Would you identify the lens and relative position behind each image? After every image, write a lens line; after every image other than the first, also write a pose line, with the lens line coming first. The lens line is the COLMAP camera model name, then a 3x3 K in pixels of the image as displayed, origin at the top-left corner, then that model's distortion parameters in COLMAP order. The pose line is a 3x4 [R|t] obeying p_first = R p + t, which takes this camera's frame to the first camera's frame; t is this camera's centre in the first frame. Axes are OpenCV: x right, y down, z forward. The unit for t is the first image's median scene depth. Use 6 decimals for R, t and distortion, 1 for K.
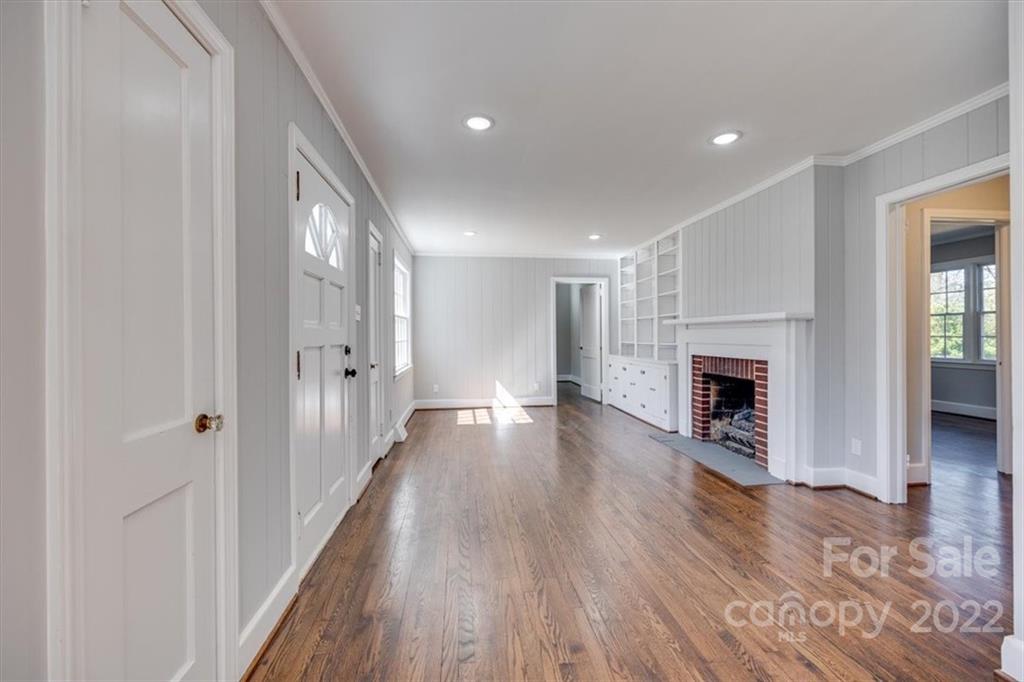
lens RADIAL K [[410.5, 0, 512.9], [0, 410.5, 338.8], [0, 0, 1]] dist [-0.004416, -0.000018]
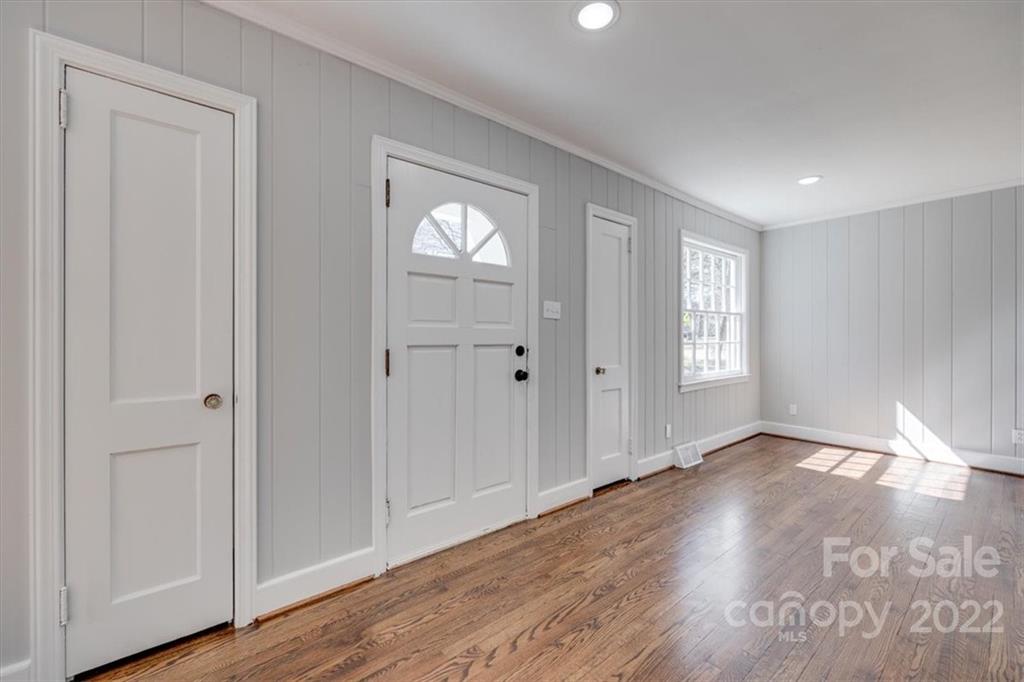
lens RADIAL K [[410.5, 0, 512.9], [0, 410.5, 338.8], [0, 0, 1]] dist [-0.004416, -0.000018]
pose [[0.535722, 0.012967, -0.844295, 0.269734], [-0.012840, 0.999892, 0.007209, -0.003811], [0.844297, 0.006979, 0.535830, 0.349256]]
